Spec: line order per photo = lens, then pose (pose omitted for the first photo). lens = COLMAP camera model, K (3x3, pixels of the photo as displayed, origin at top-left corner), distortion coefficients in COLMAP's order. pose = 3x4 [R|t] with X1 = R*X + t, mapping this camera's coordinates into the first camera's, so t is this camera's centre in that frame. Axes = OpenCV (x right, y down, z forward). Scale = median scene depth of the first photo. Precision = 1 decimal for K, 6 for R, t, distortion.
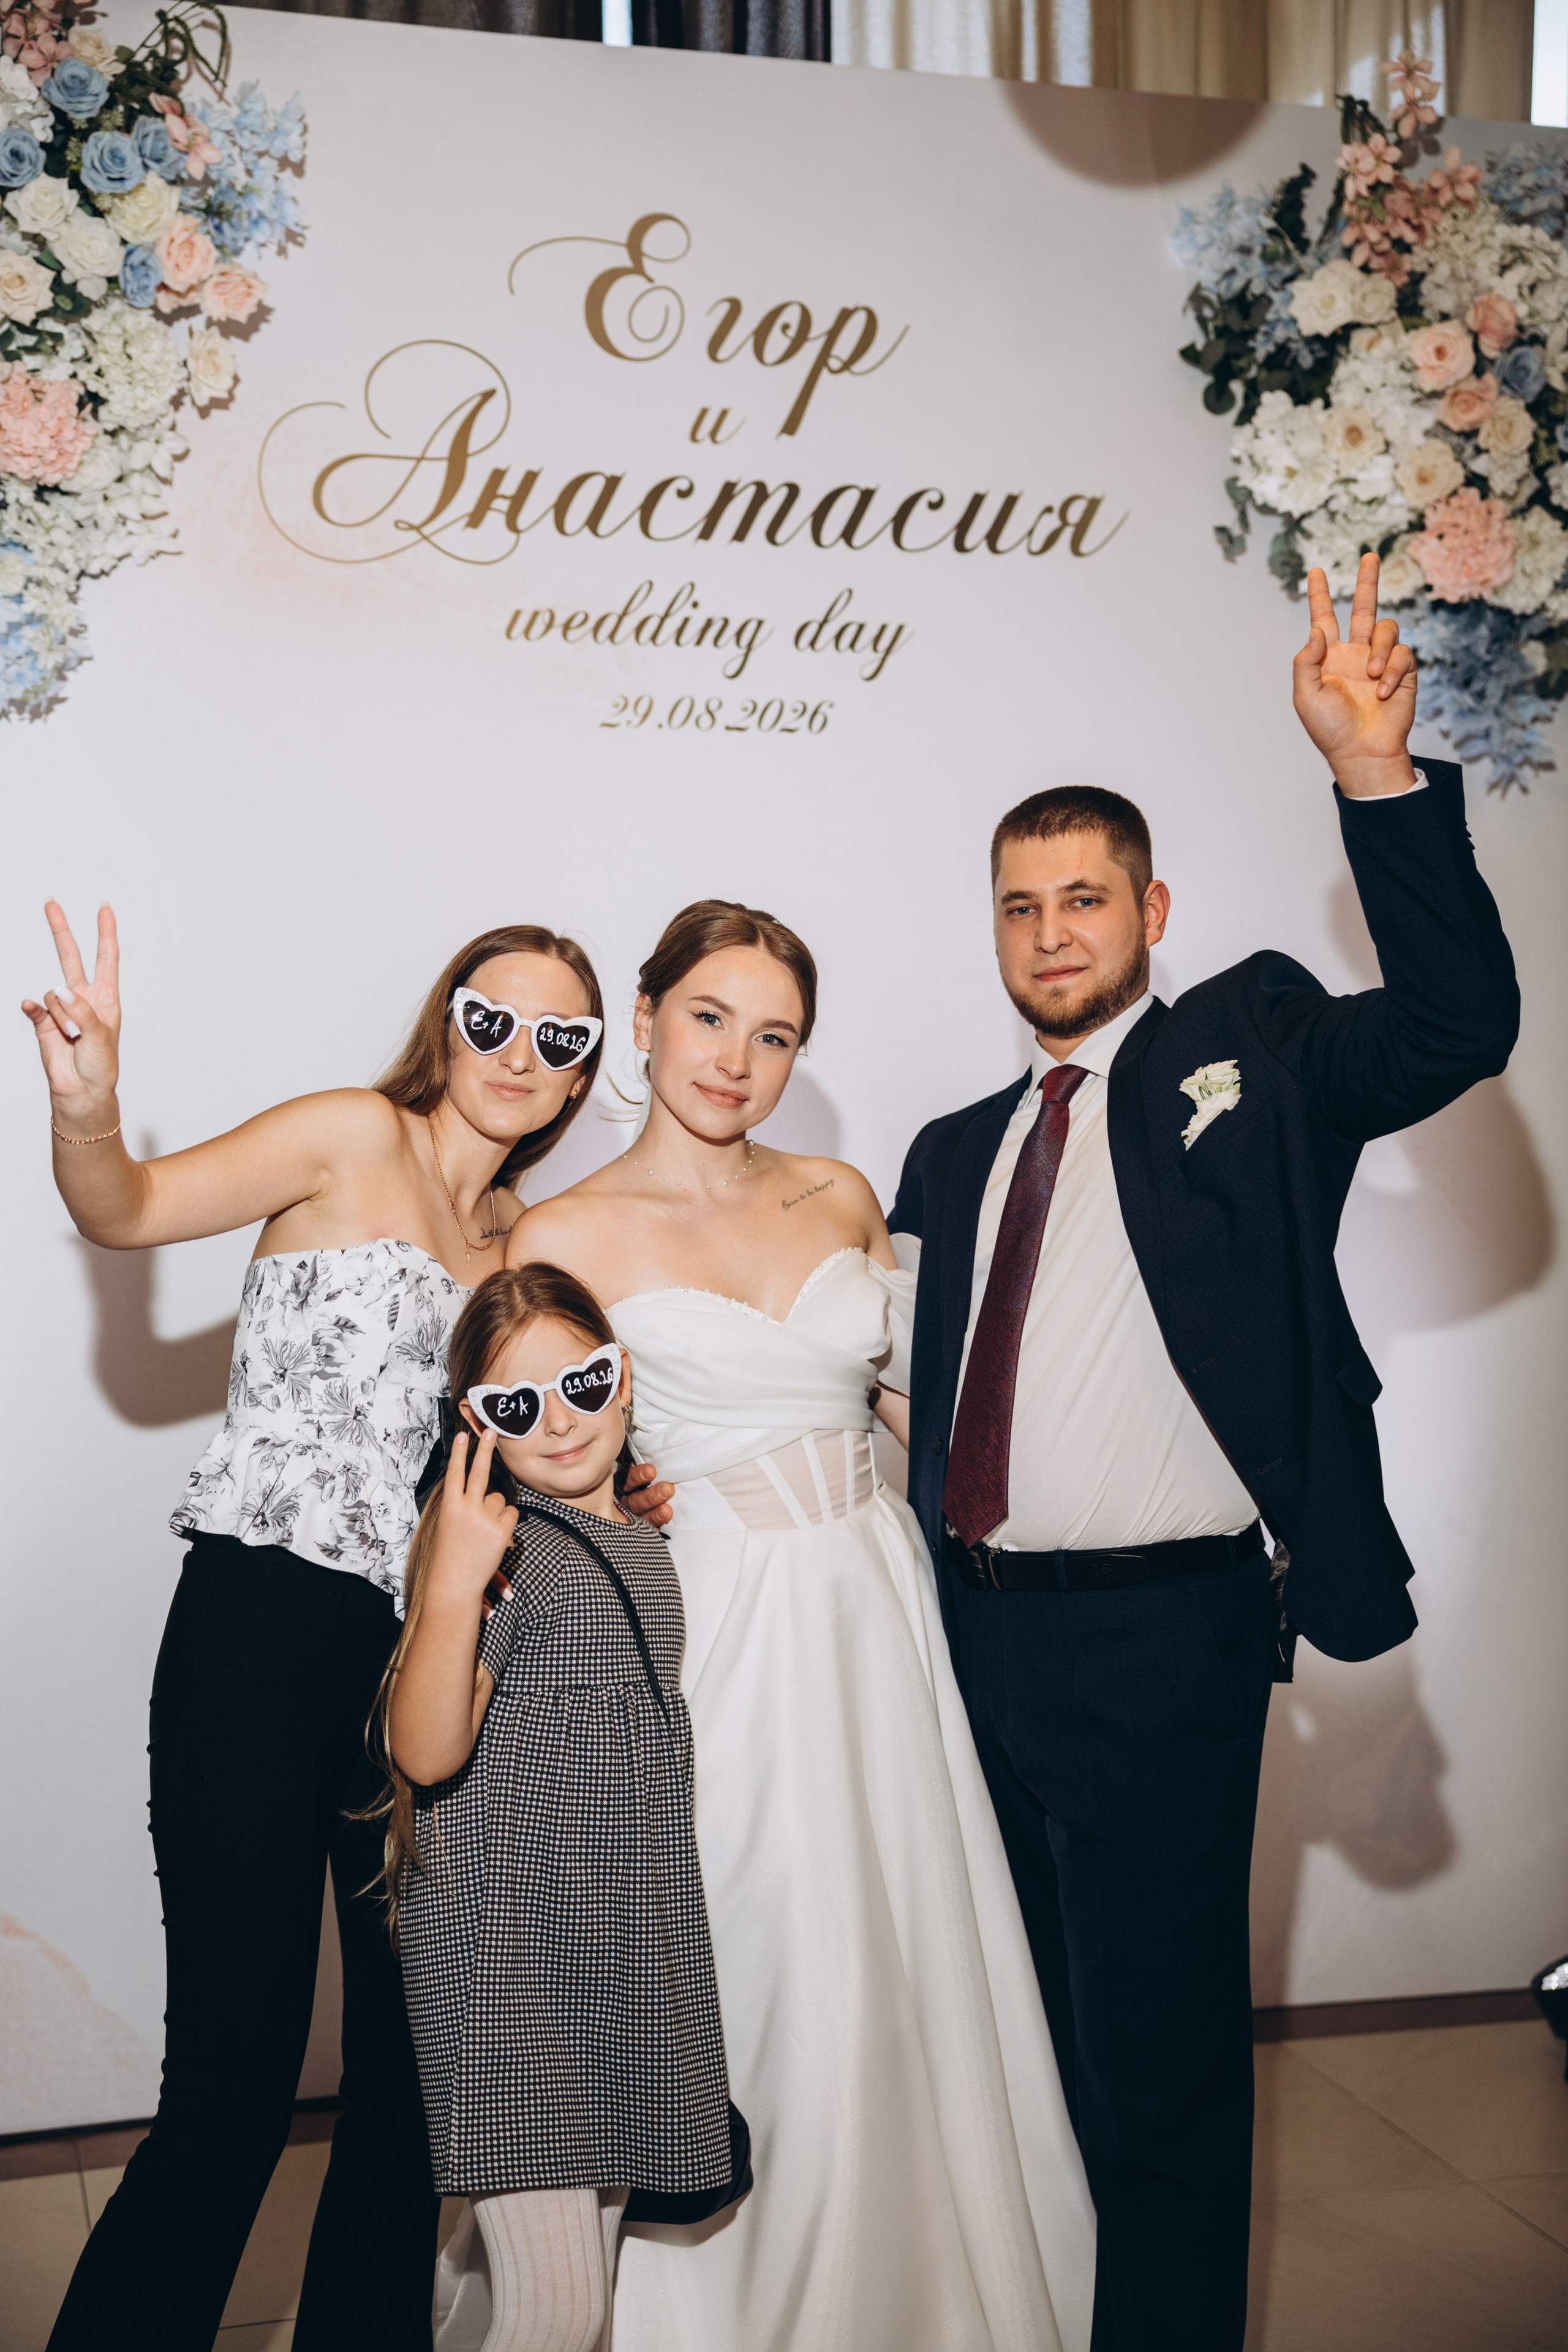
lens RADIAL K [[3145.1, 0, 779.9], [0, 3145.1, 1169.6], [0, 0, 1]] dist [0.378696, -0.770846]
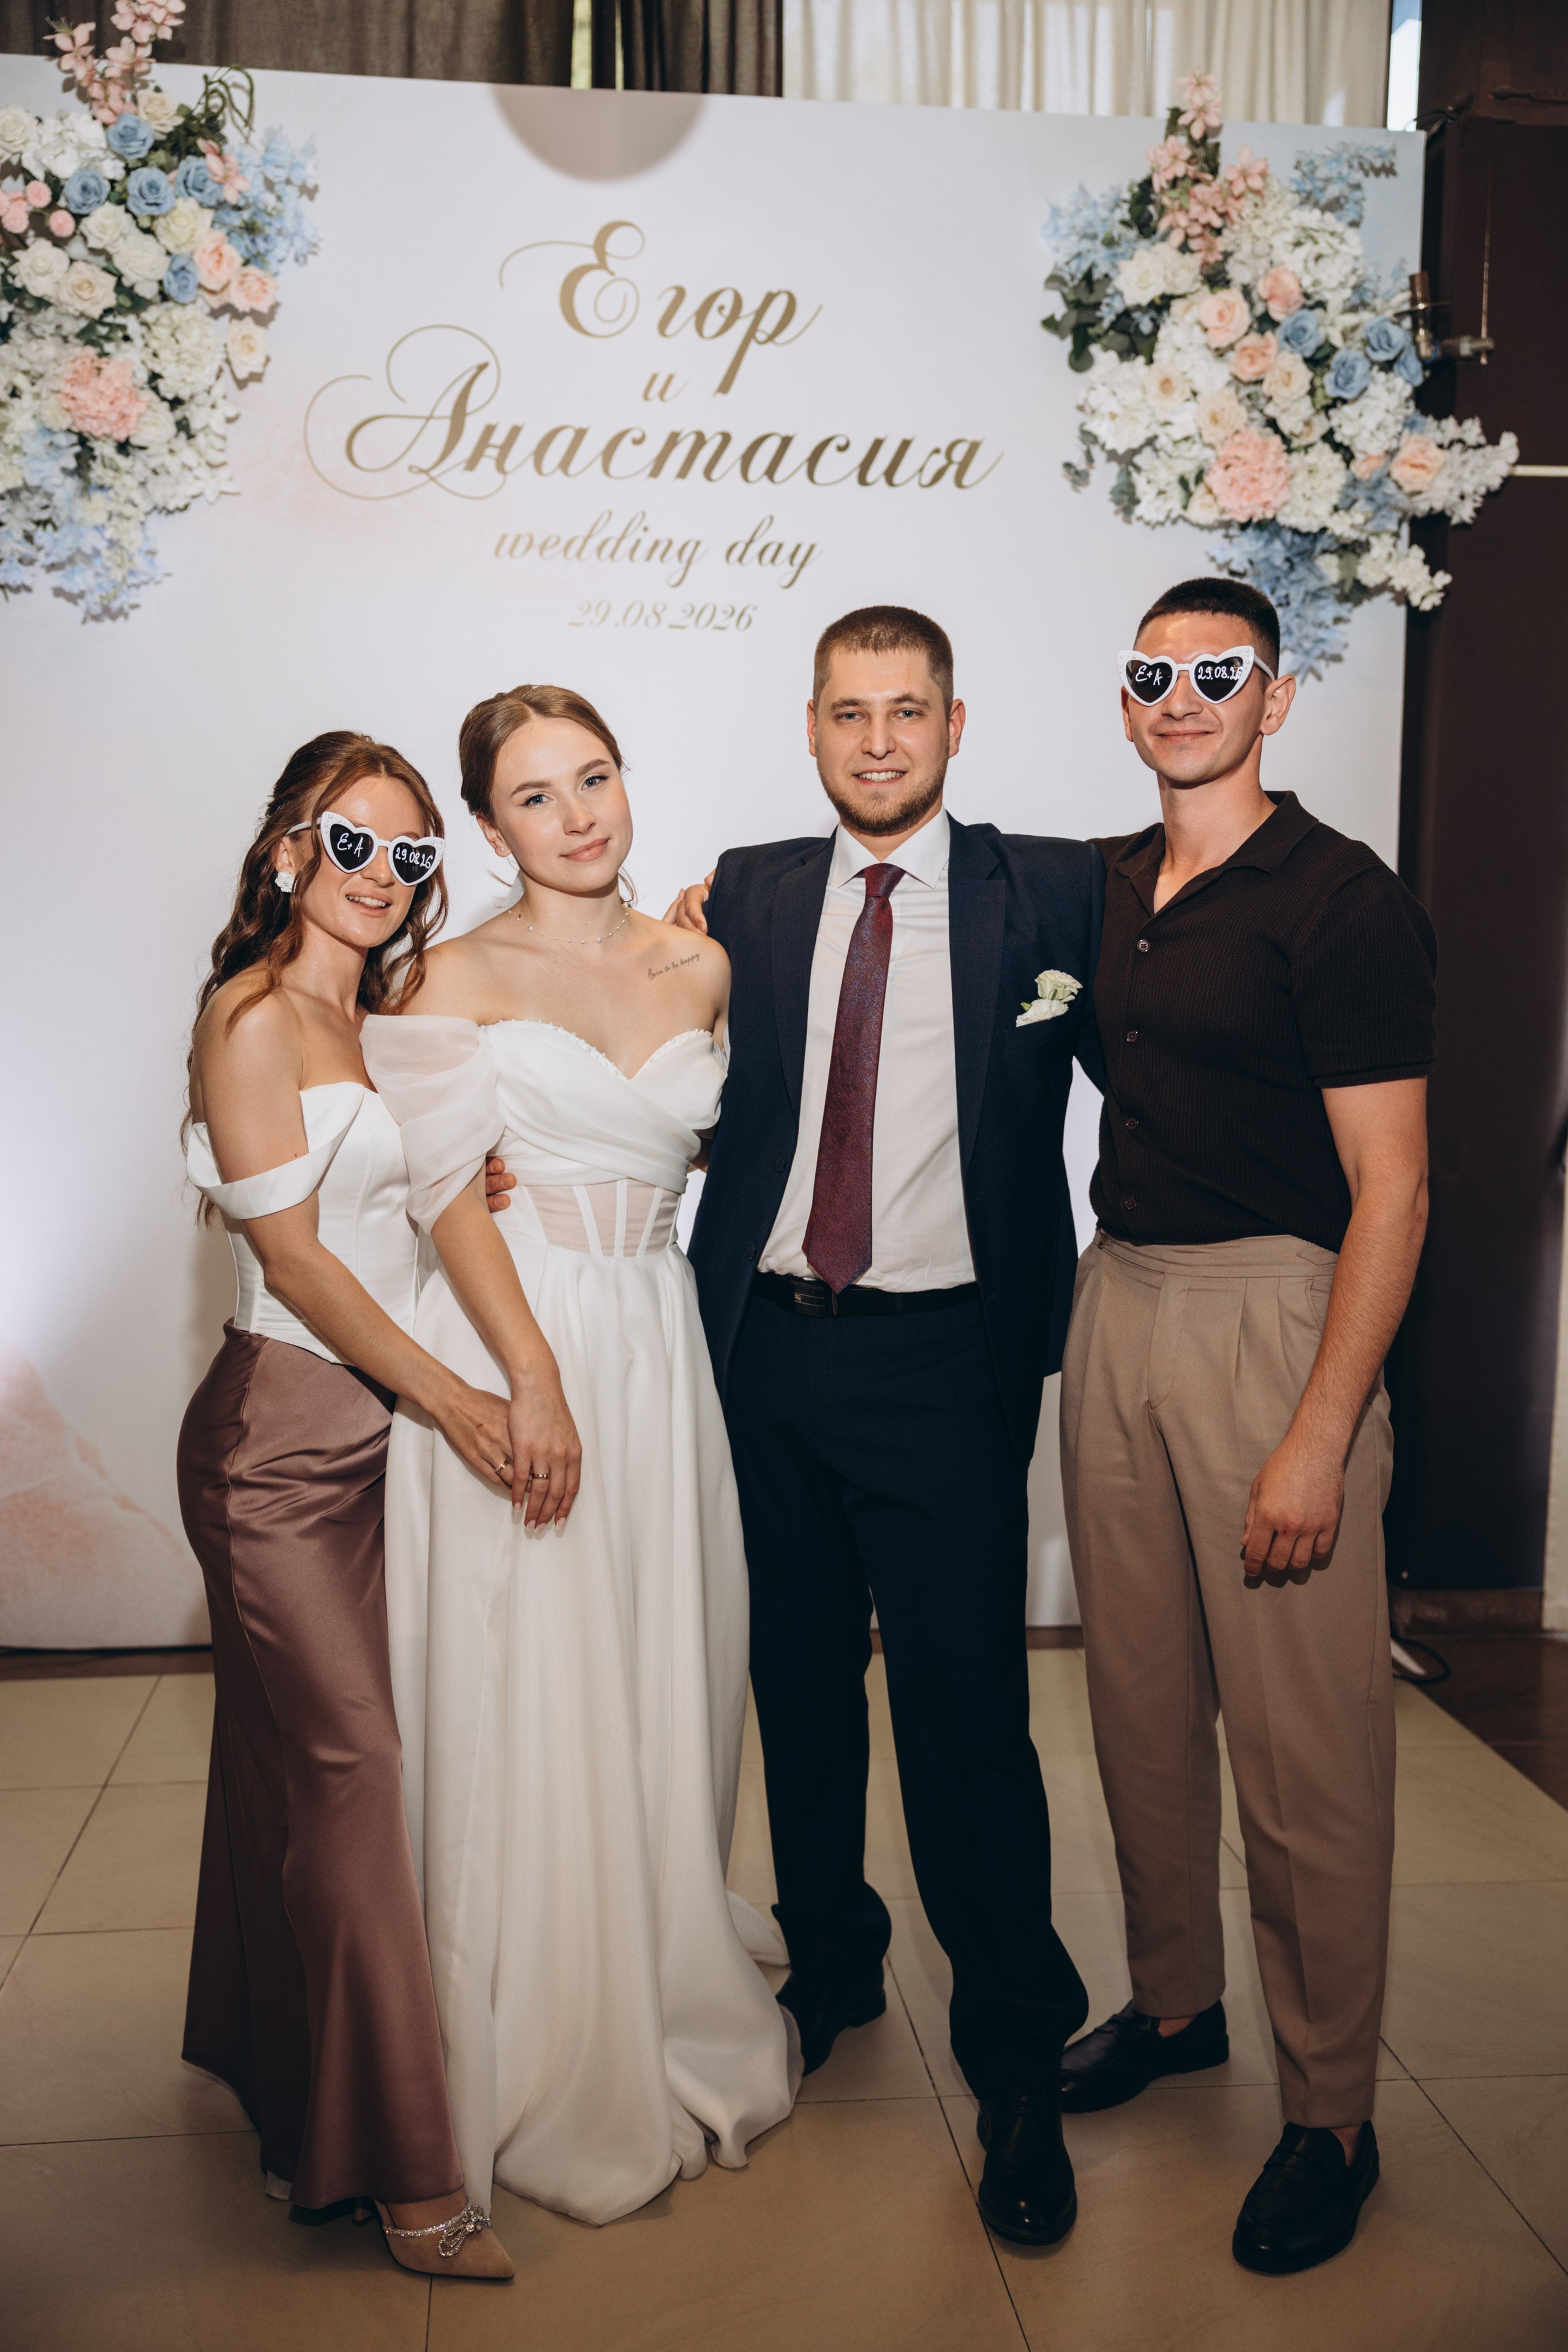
lens RADIAL K [[2383.8, 0, 784.3], [0, 2383.8, 1176.9], [0, 0, 1]] dist [0.161393, -0.197465]
pose [[0.984336, 0.032462, -0.173288, 0.205441], [-0.020565, 0.997334, 0.070014, 0.014285], [0.175099, -0.065353, 0.982379, 0.035341]]
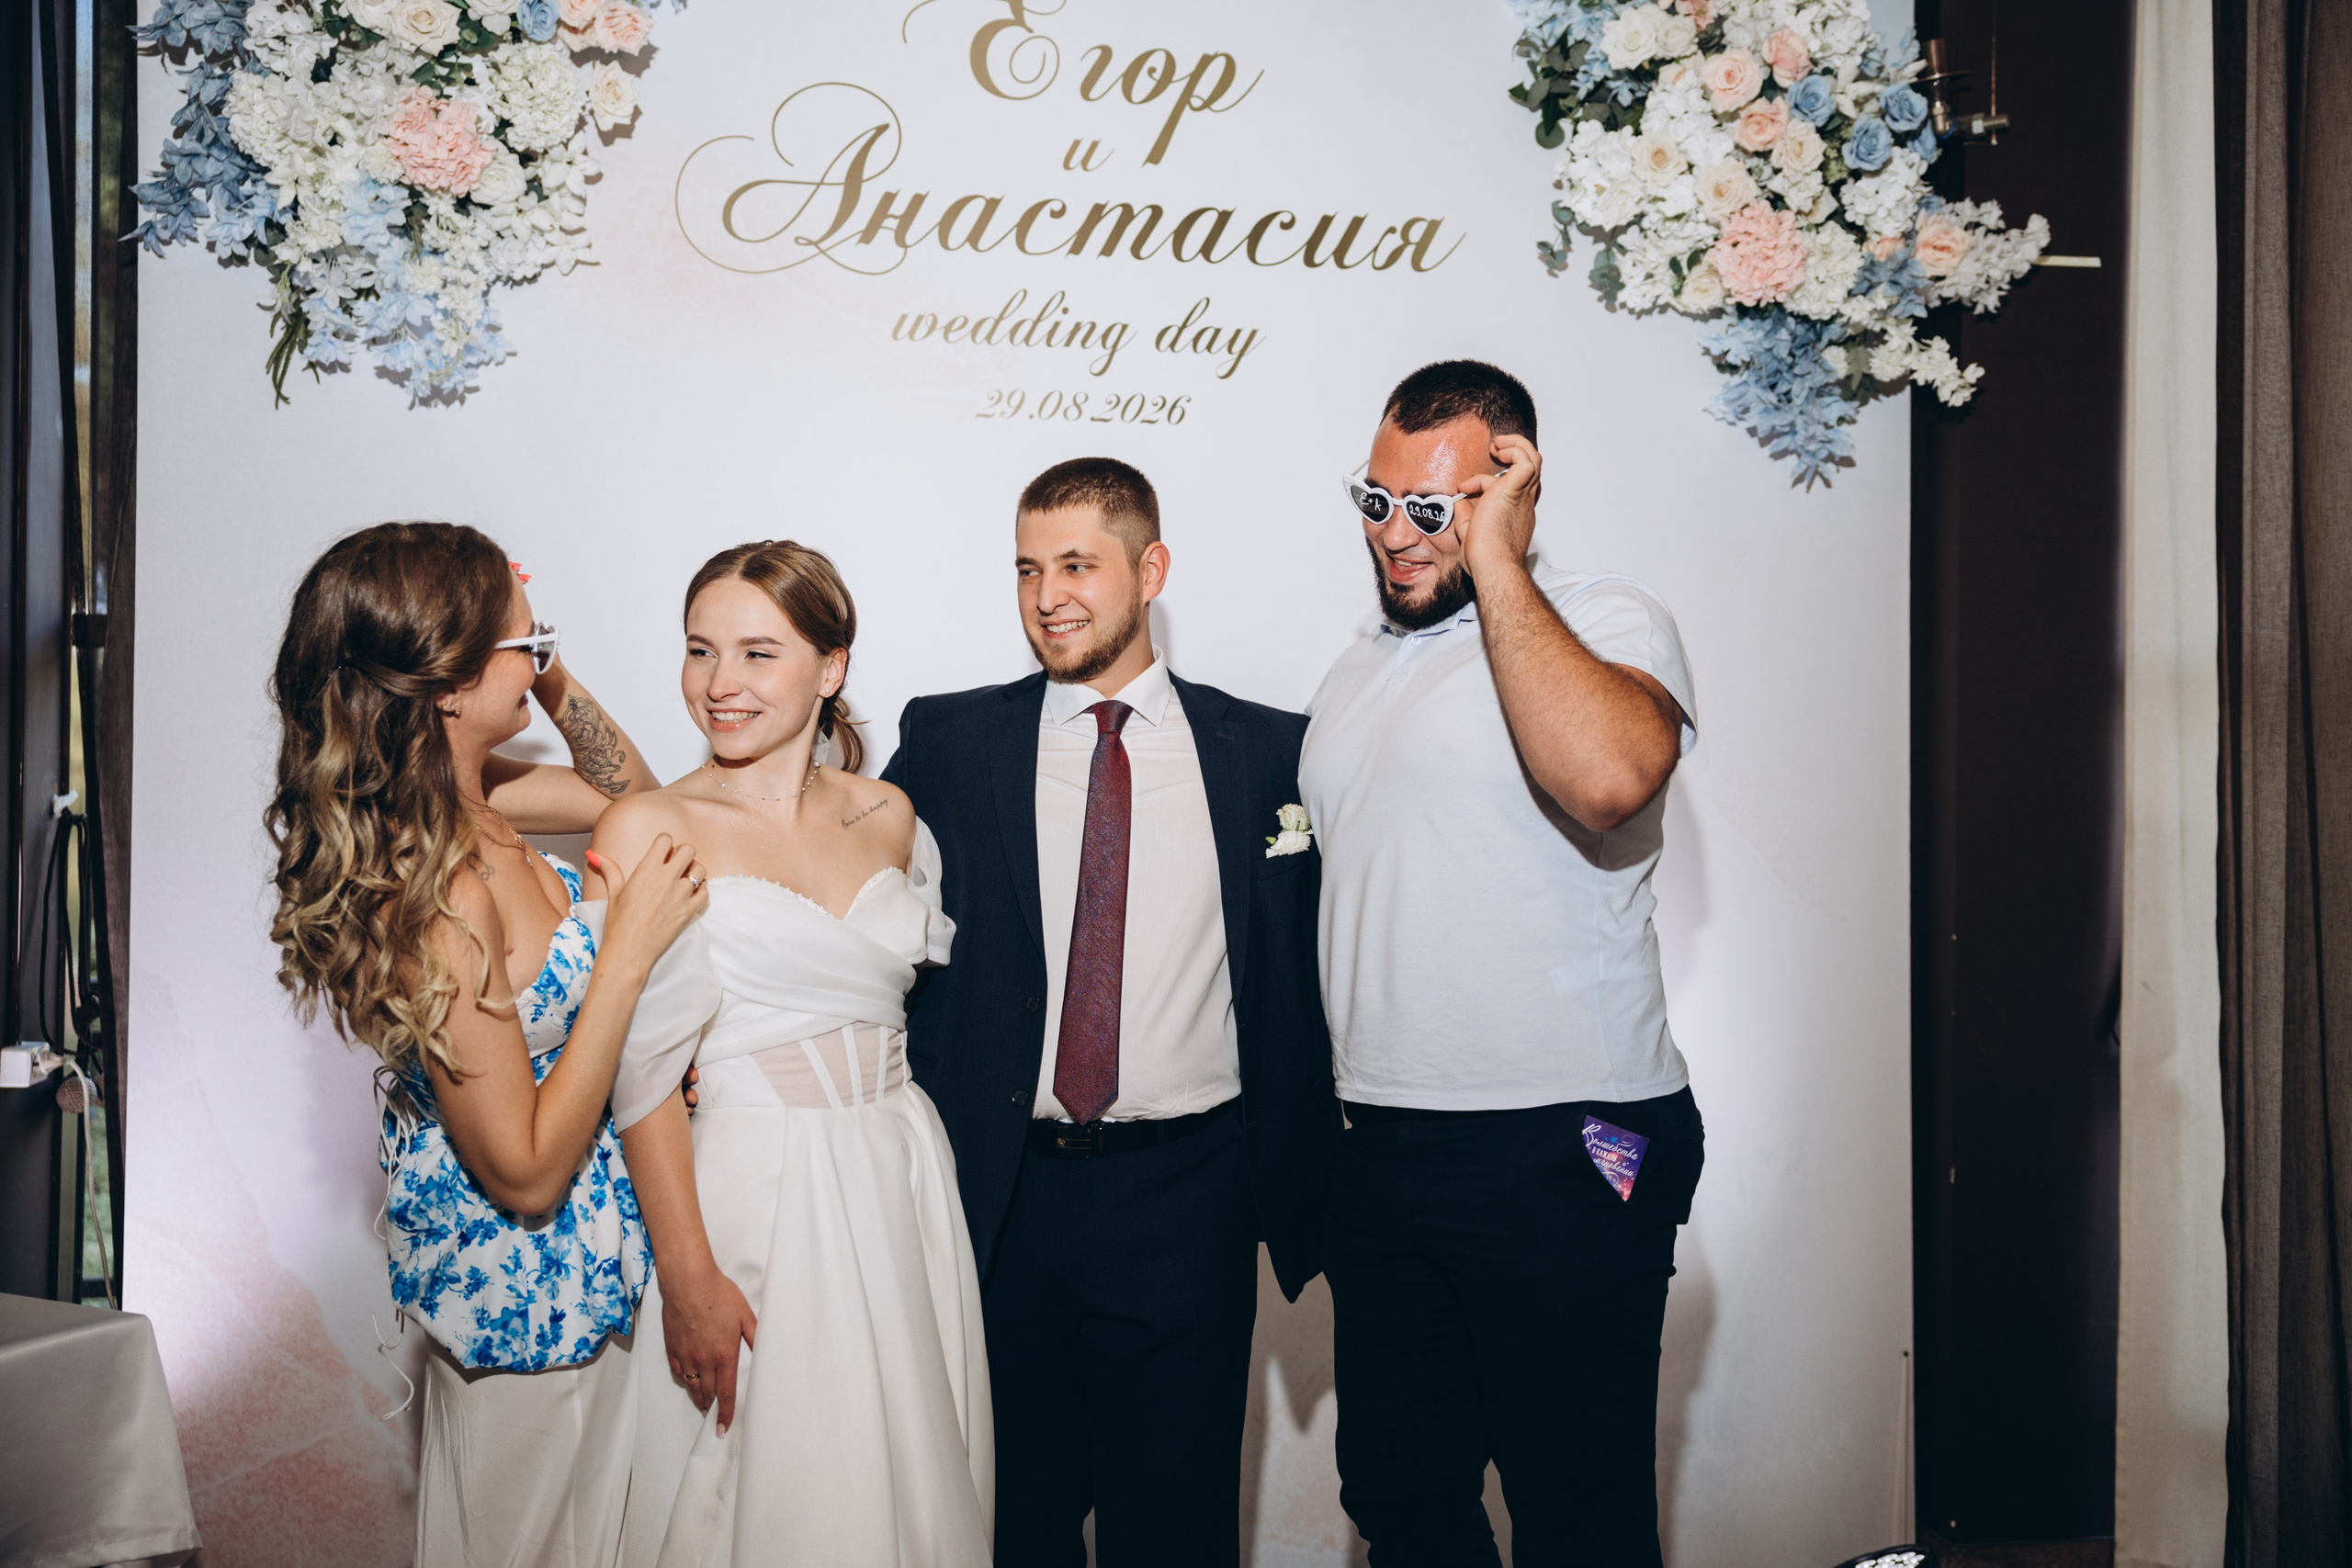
lens RADIAL K [[2258.6, 0, 1189.1], [0, 2258.6, 770.0], [0, 0, 1]] dist [0.127734, -0.139888]
pose [[0.992155, 0.014900, -0.124121, 0.118951], [-0.019208, 0.999251, -0.033586, 0.011338], [0.123528, 0.035707, 0.991698, 0.212559]]
